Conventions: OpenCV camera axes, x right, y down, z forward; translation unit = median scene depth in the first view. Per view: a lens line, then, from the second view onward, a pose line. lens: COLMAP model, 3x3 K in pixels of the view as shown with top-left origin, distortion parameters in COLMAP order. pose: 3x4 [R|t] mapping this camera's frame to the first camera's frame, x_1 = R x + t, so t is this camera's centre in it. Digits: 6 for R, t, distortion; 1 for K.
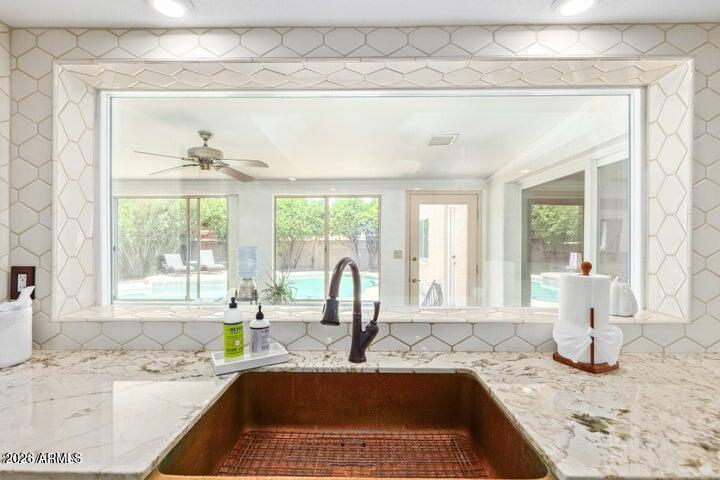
lens RADIAL K [[336.0, 0, 360.0], [0, 336.0, 240.0], [0, 0, 1]] dist [-0.002945, -0.000537]
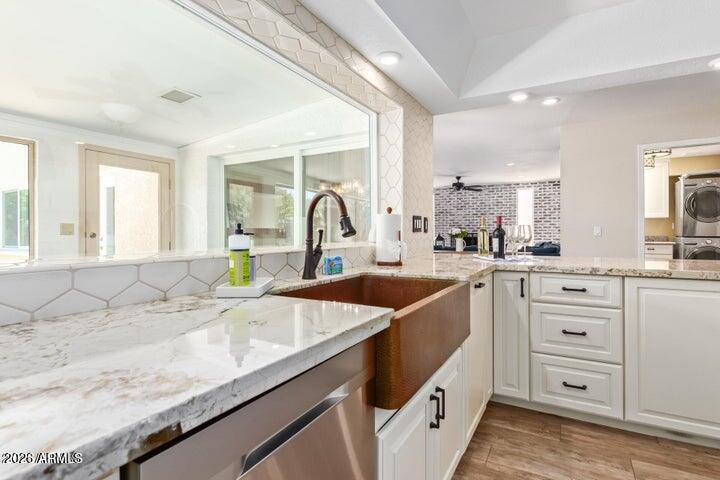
lens RADIAL K [[370.6, 0, 360.9], [0, 370.6, 230.0], [0, 0, 1]] dist [0.000708, 0.000130]
pose [[0.476368, -0.002700, 0.879242, -0.347491], [0.005497, 0.999985, 0.000093, 0.057855], [-0.879229, 0.004789, 0.476376, 0.064007]]
